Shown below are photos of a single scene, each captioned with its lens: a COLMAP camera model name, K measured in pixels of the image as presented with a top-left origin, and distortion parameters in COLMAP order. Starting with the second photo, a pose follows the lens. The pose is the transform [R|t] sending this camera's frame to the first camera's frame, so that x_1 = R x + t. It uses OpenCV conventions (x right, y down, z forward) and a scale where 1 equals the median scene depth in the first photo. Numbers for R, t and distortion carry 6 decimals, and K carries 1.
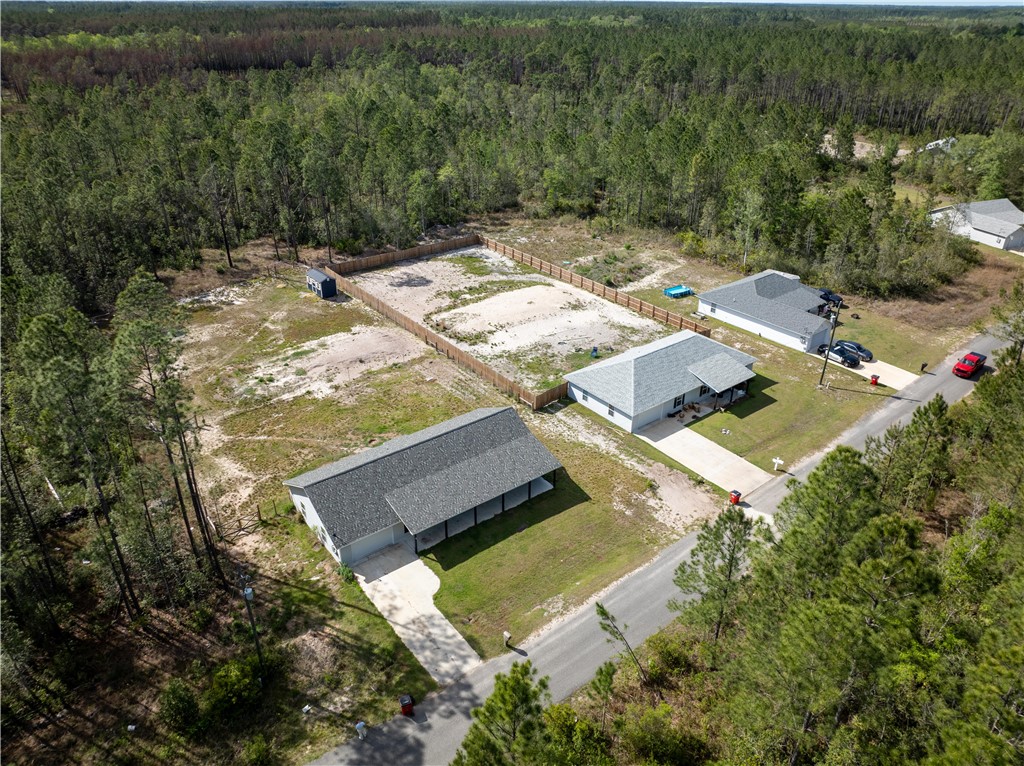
lens RADIAL K [[719.5, 0, 510.4], [0, 719.5, 376.5], [0, 0, 1]] dist [-0.041932, 0.012021]
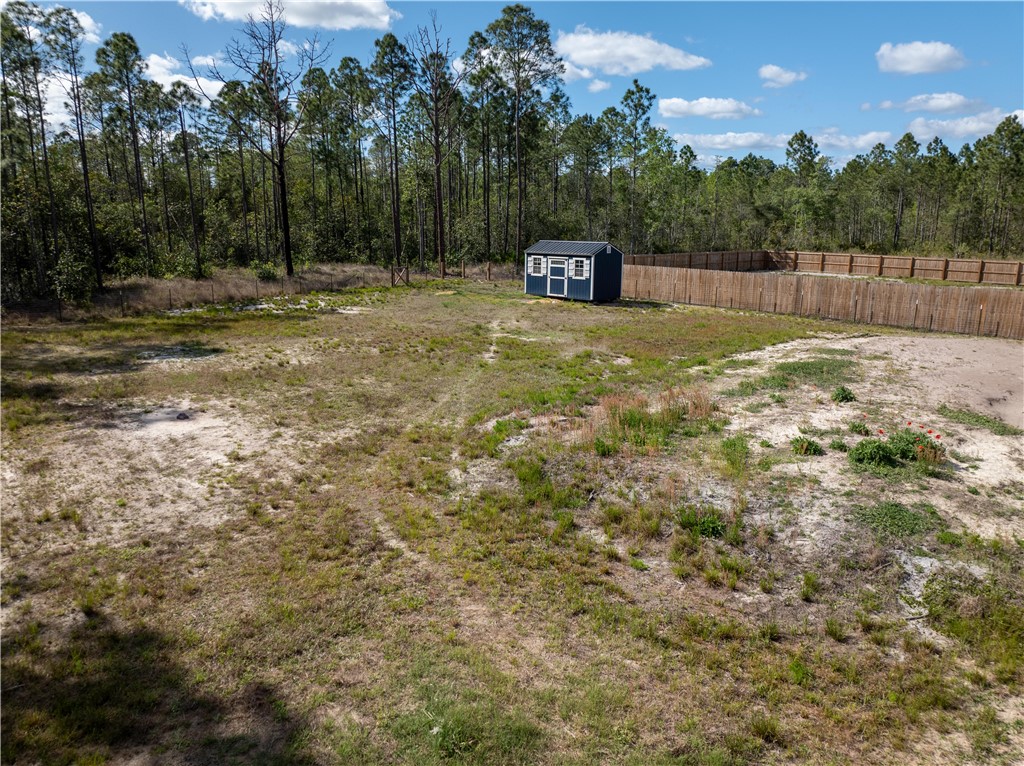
lens RADIAL K [[719.5, 0, 516.3], [0, 719.5, 384.9], [0, 0, 1]] dist [-0.041932, 0.012021]
pose [[0.994930, -0.024449, 0.097551, -0.417158], [0.048432, 0.966591, -0.251706, 0.022955], [-0.088138, 0.255154, 0.962875, 0.835380]]
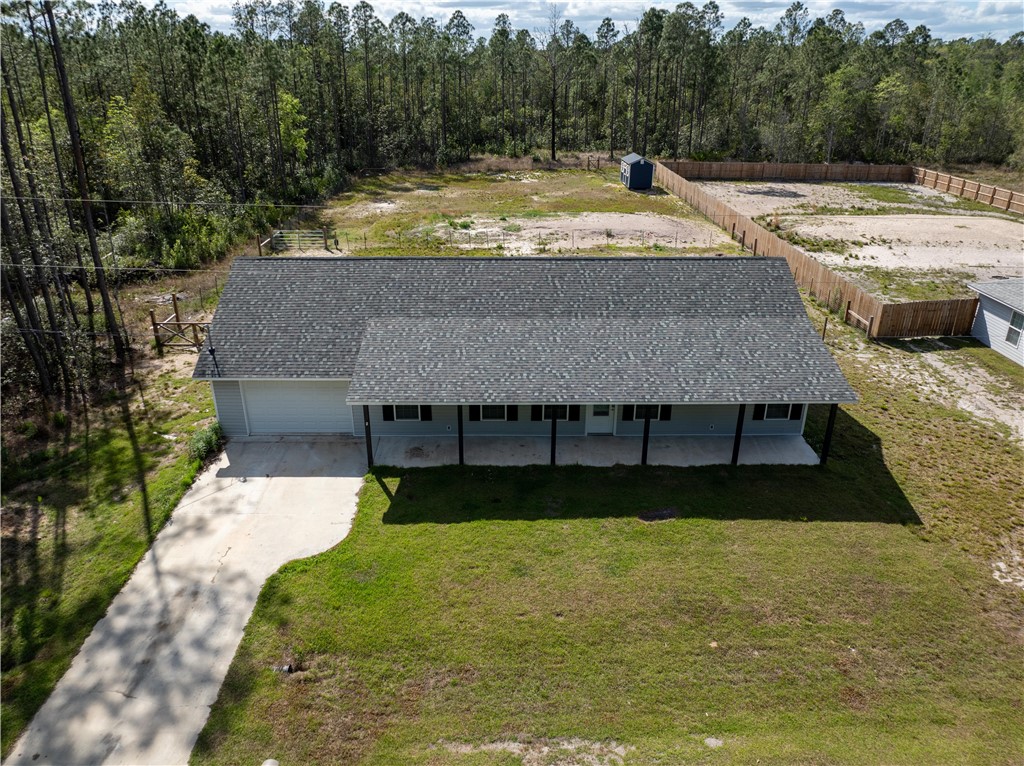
lens RADIAL K [[719.5, 0, 508.0], [0, 719.5, 378.1], [0, 0, 1]] dist [-0.041932, 0.012021]
pose [[0.797571, 0.237215, -0.554626, 0.094925], [-0.278719, 0.960321, 0.009924, 0.117880], [0.534973, 0.146670, 0.832041, 0.474579]]
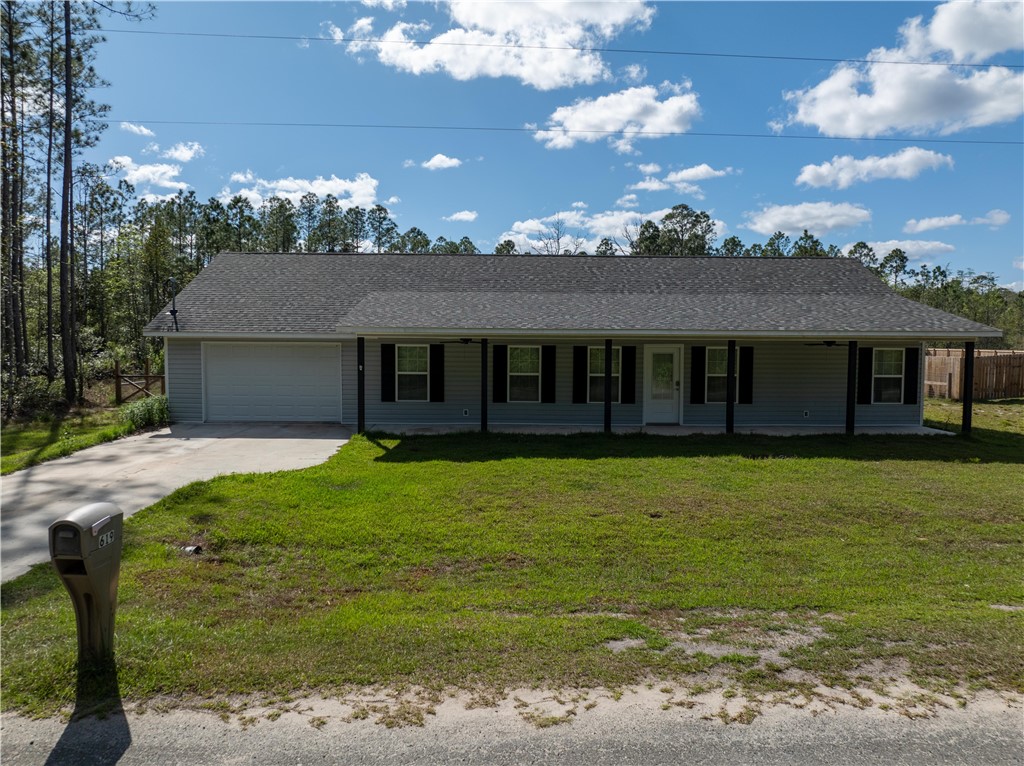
lens RADIAL K [[719.5, 0, 507.7], [0, 719.5, 377.4], [0, 0, 1]] dist [-0.041932, 0.012021]
pose [[0.798811, 0.027985, -0.600931, 0.063591], [-0.280181, 0.901270, -0.330471, 0.207374], [0.532352, 0.432354, 0.727785, 0.546411]]
